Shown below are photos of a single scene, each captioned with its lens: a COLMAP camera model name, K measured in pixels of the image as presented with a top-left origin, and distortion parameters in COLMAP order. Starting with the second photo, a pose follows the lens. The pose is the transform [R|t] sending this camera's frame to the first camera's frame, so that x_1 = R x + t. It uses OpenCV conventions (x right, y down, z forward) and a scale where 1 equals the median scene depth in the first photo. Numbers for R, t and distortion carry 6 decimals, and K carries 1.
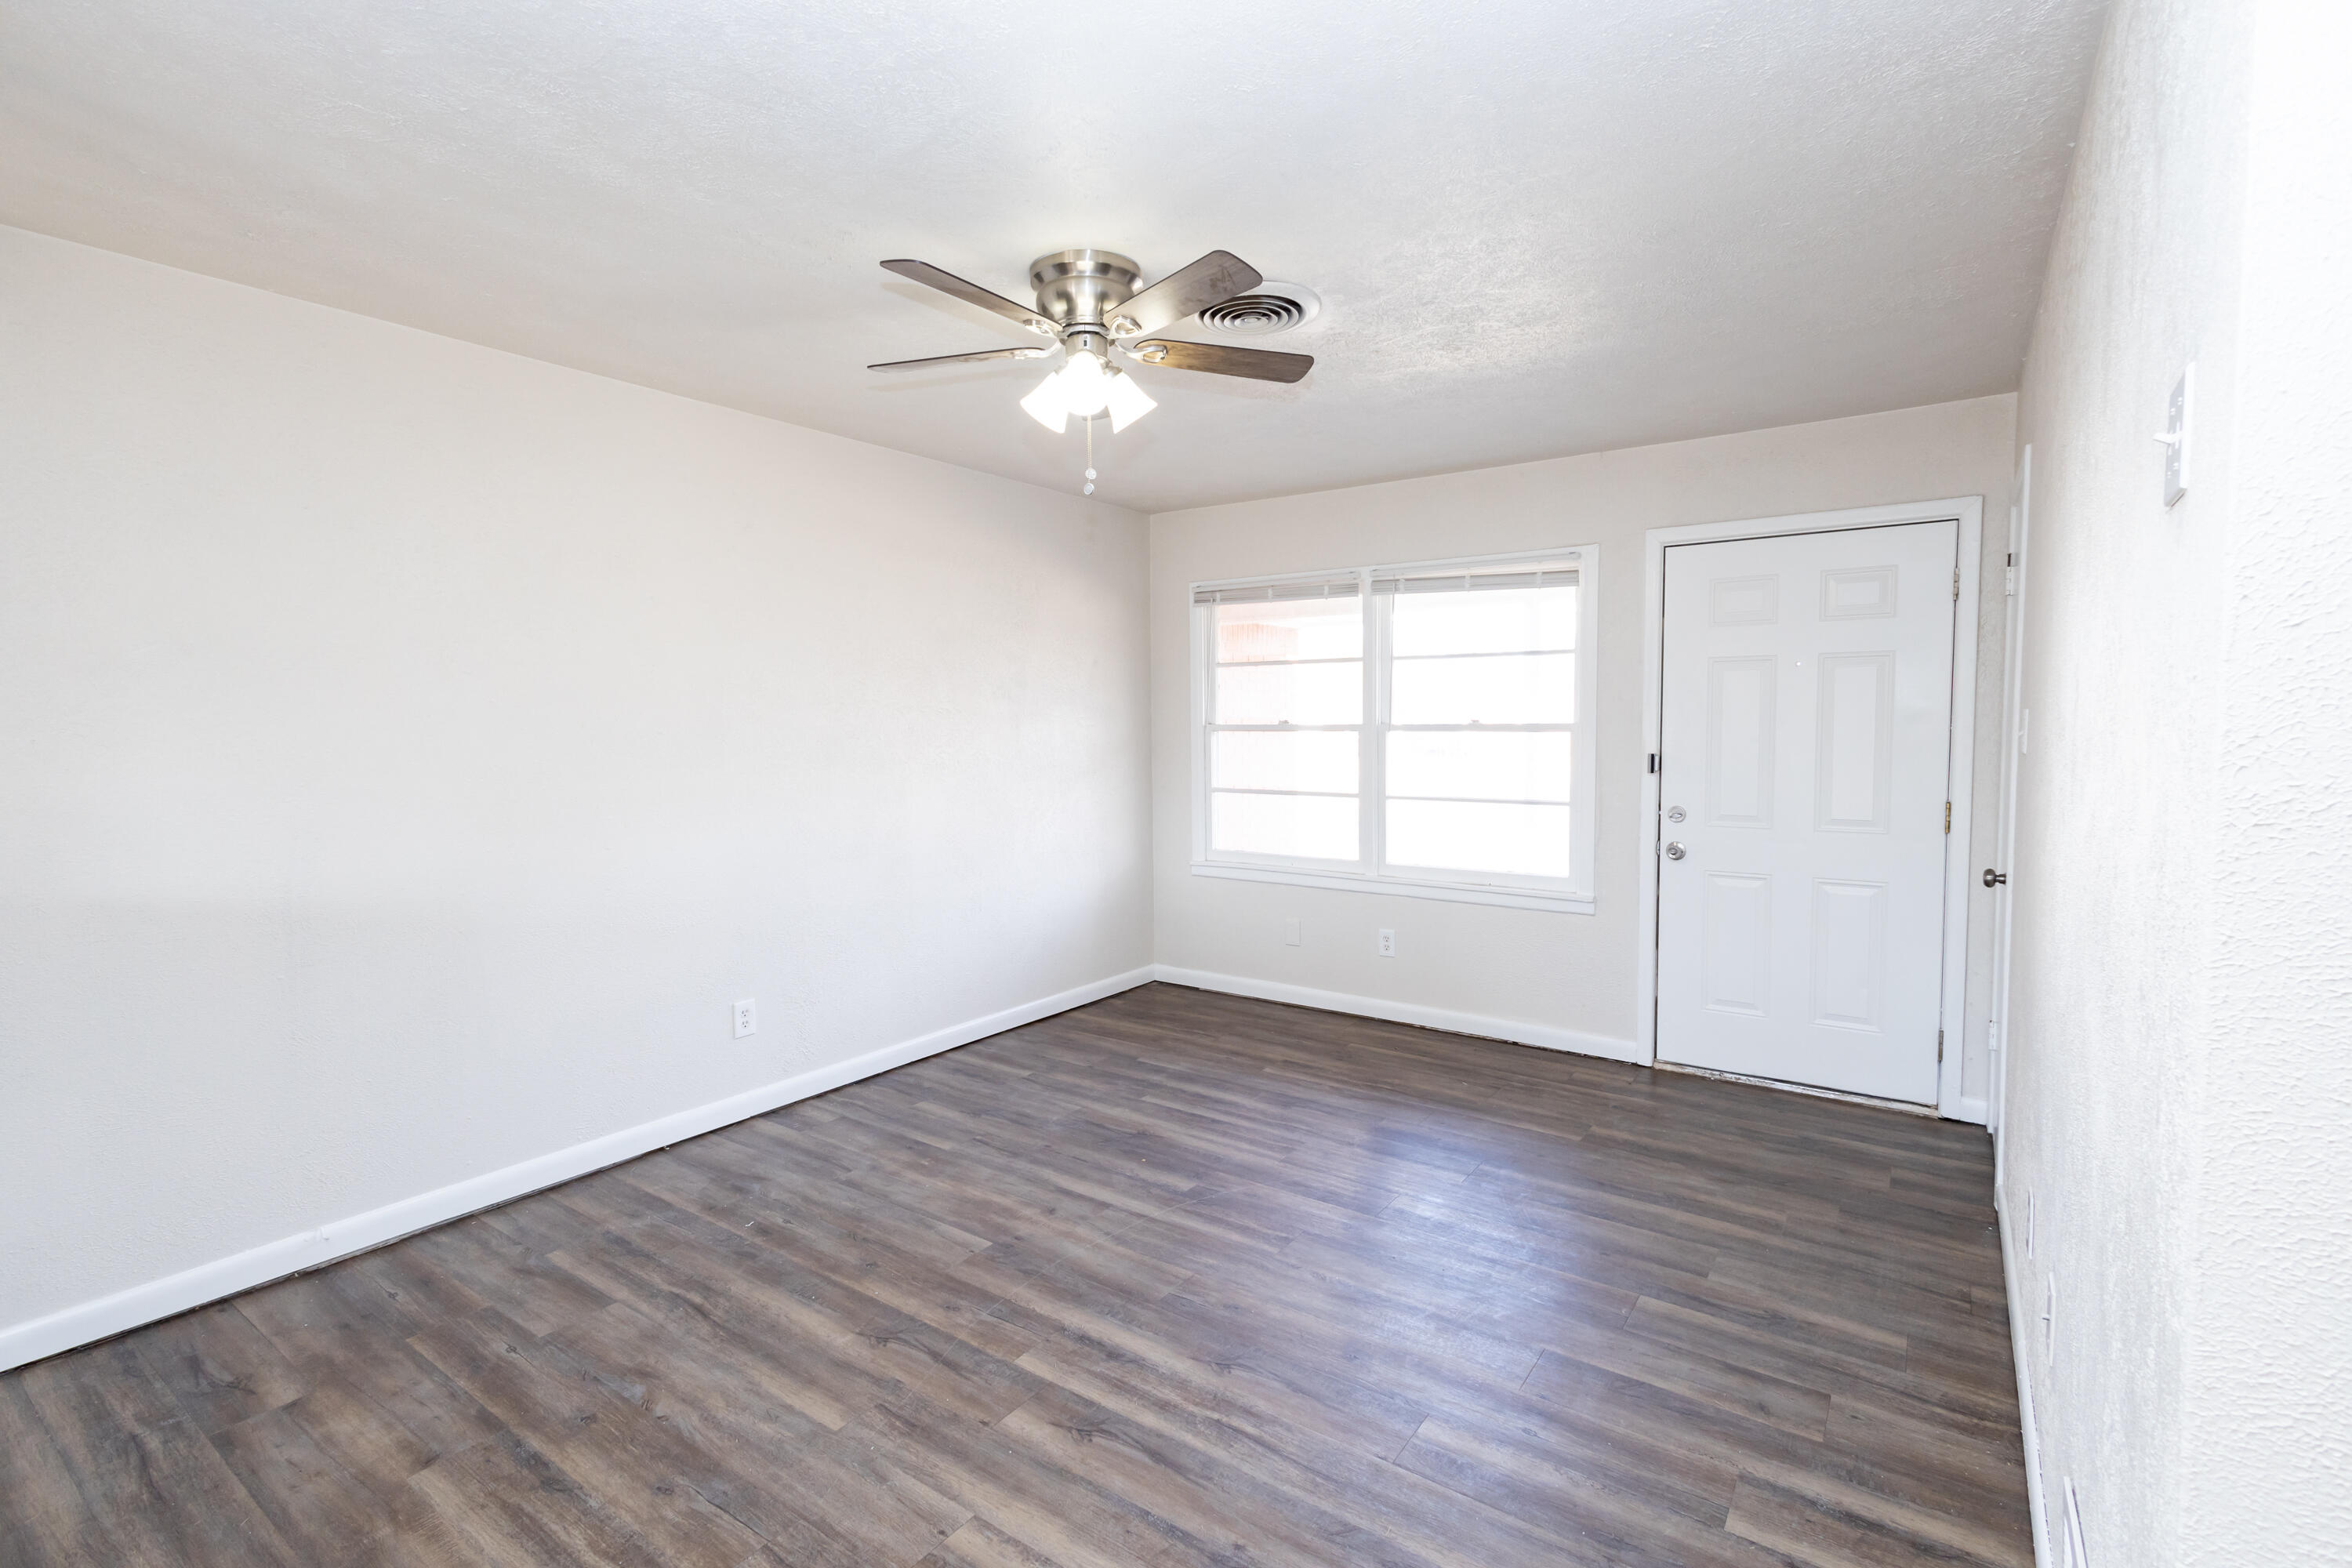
lens RADIAL K [[1069.1, 0, 1177.0], [0, 1069.1, 775.7], [0, 0, 1]] dist [0.008477, -0.001361]
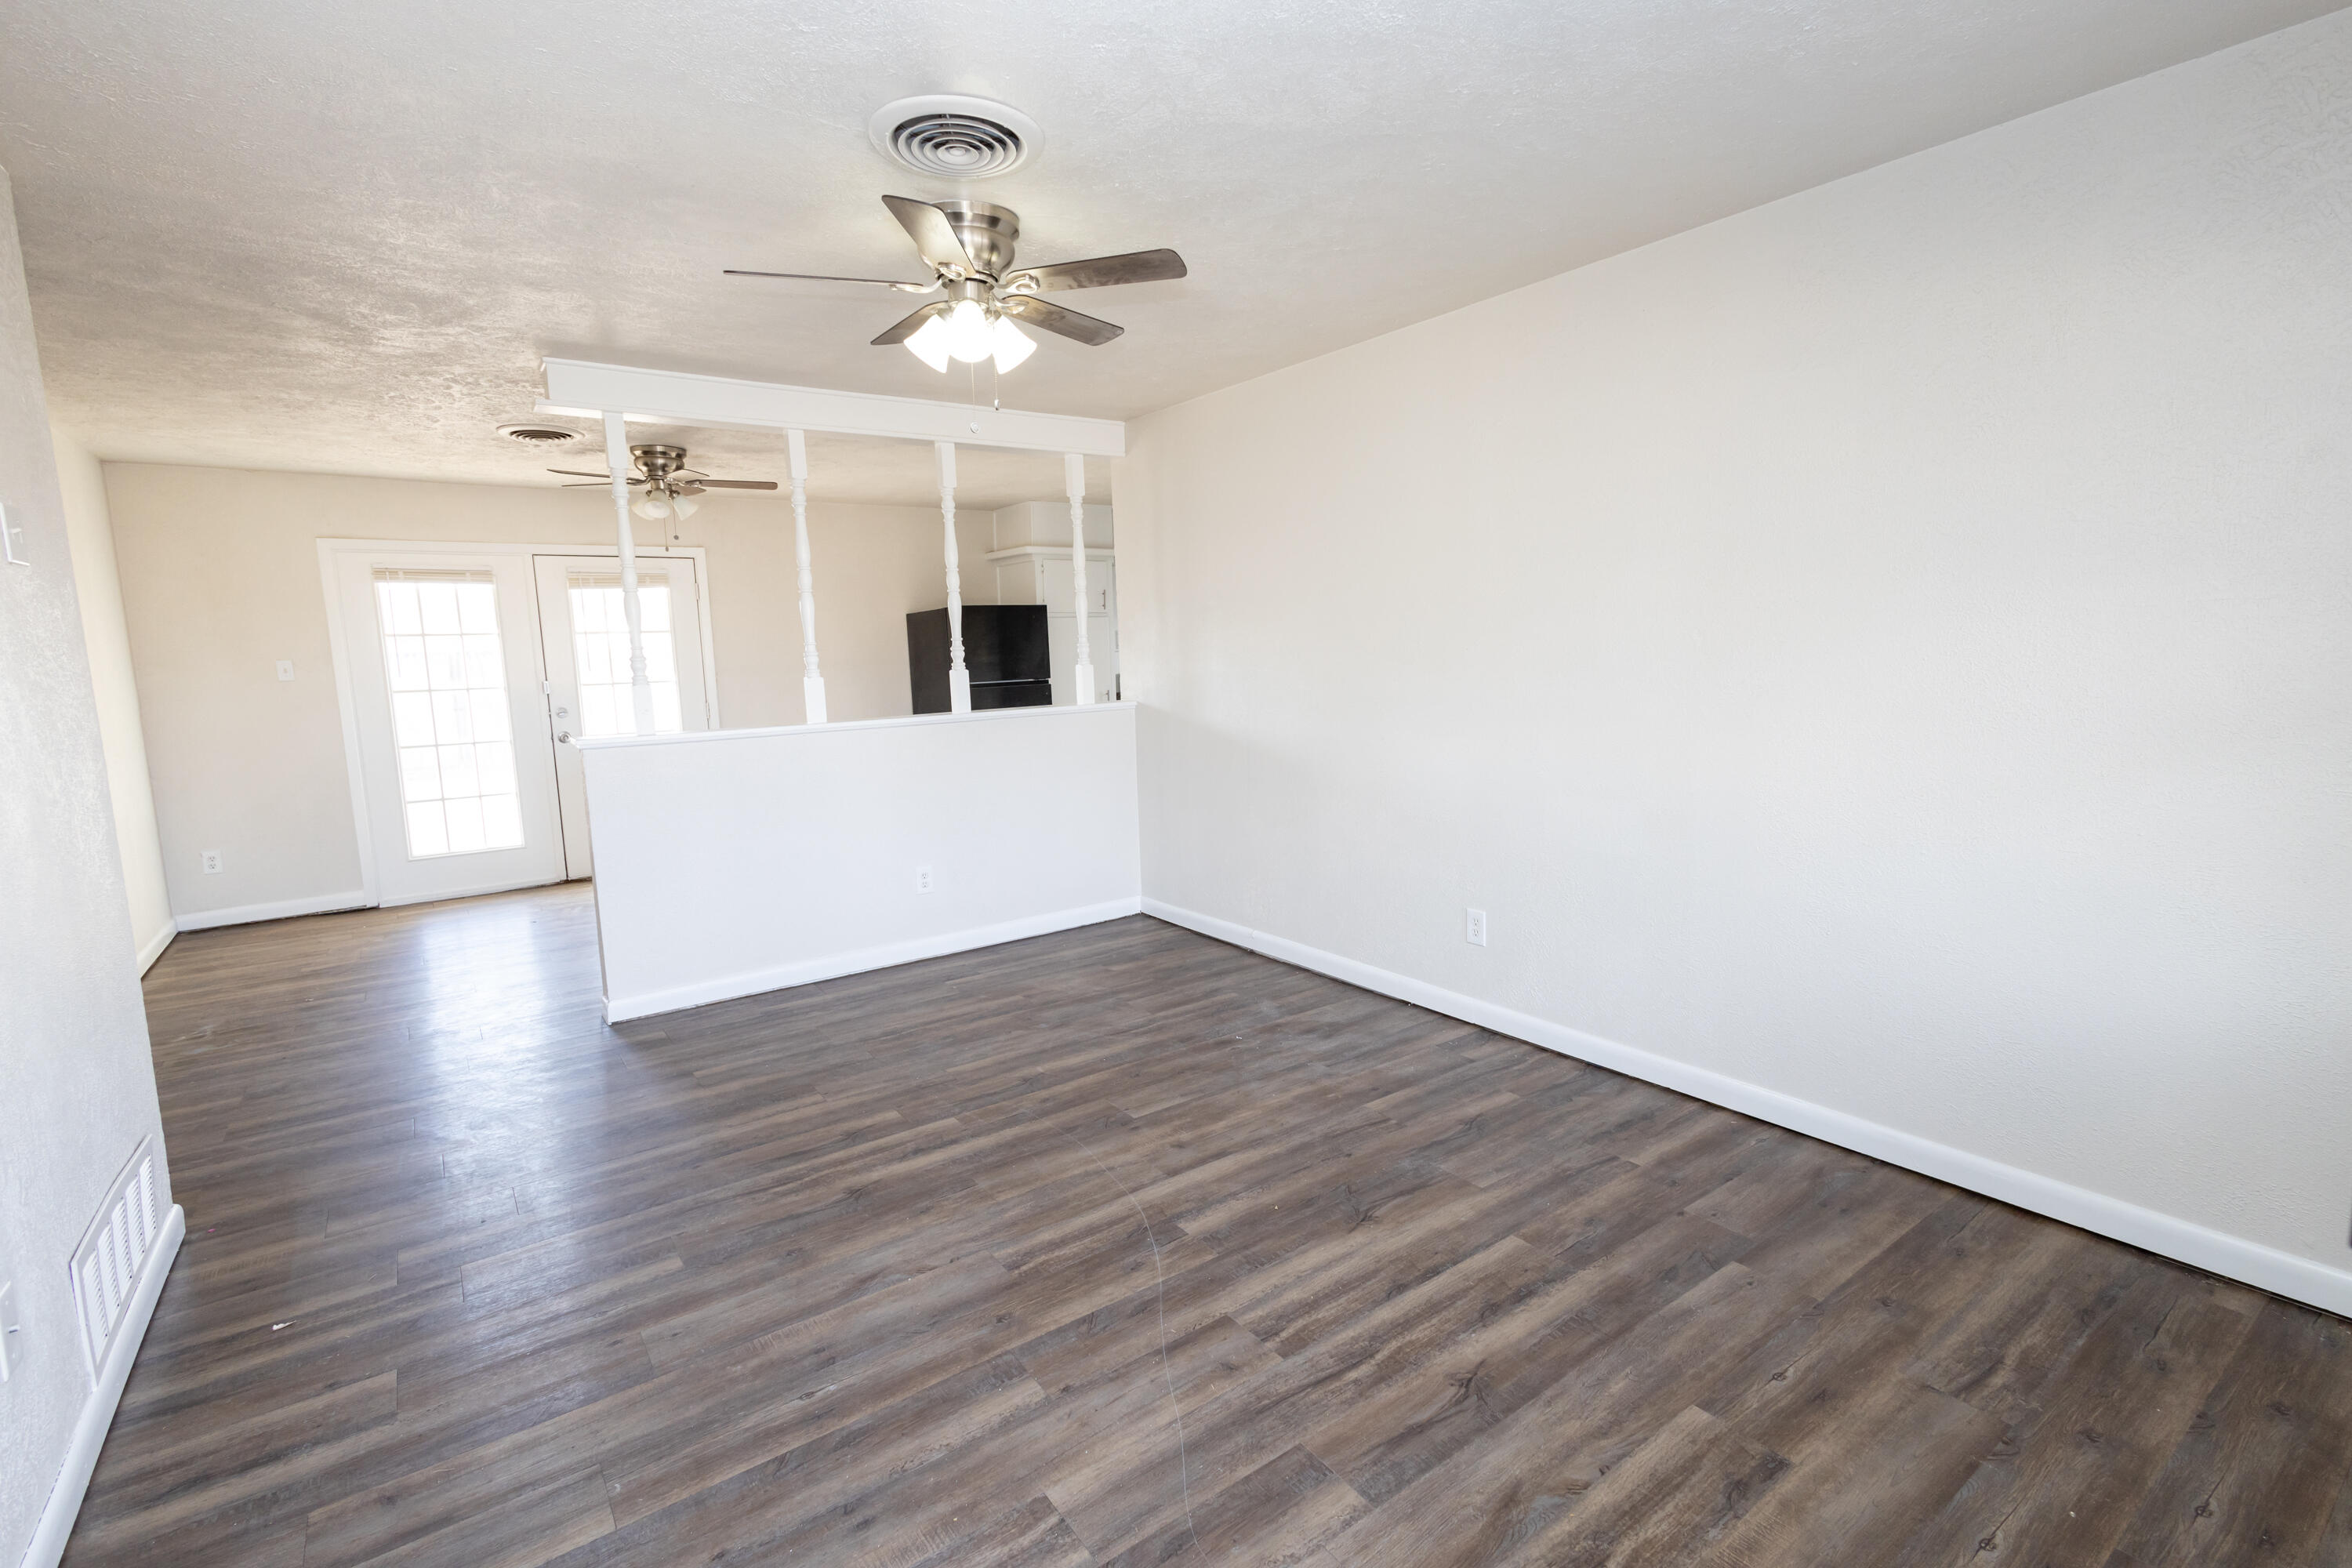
lens RADIAL K [[1069.1, 0, 1177.0], [0, 1069.1, 775.7], [0, 0, 1]] dist [0.008477, -0.001361]
pose [[-0.322844, 0.132824, -0.937086, 0.714469], [-0.016612, 0.989156, 0.145927, -0.065362], [0.946306, 0.062678, -0.317137, 1.223600]]
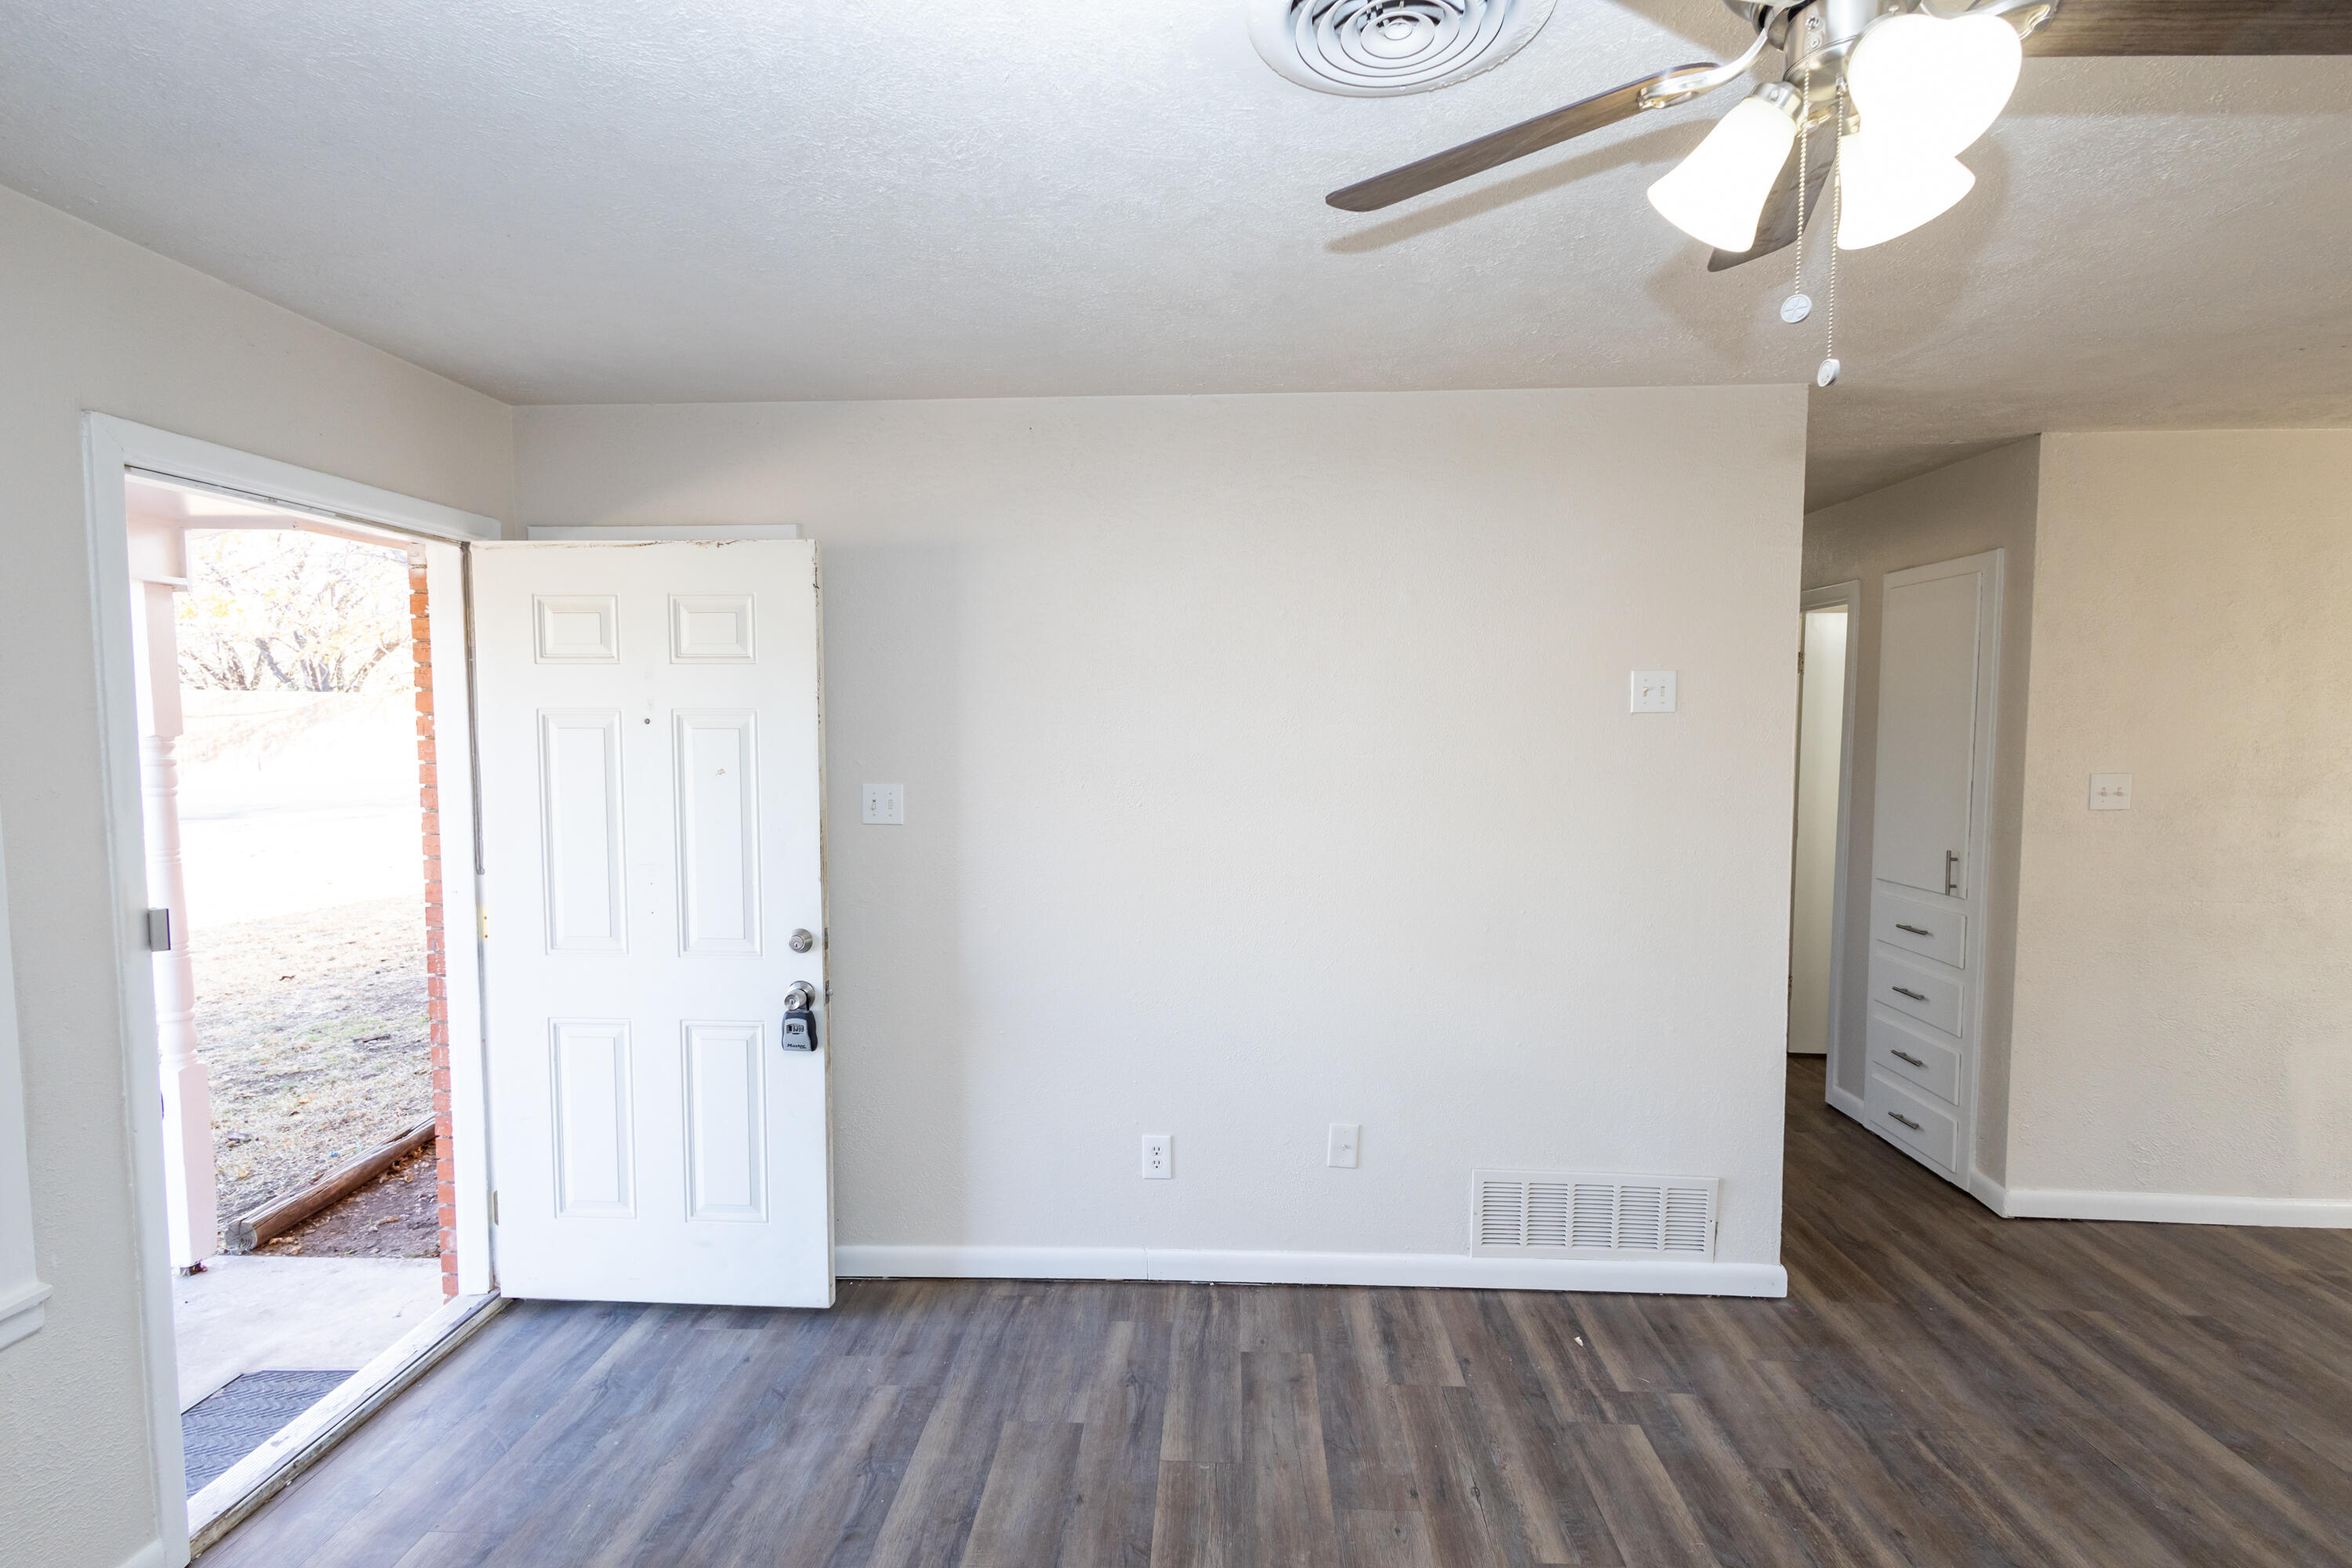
lens RADIAL K [[1069.1, 0, 1177.0], [0, 1069.1, 775.7], [0, 0, 1]] dist [0.008477, -0.001361]
pose [[-0.537706, -0.046909, 0.841826, -0.245019], [0.048039, 0.995125, 0.086136, -0.131408], [-0.841763, 0.086756, -0.532831, 1.147213]]
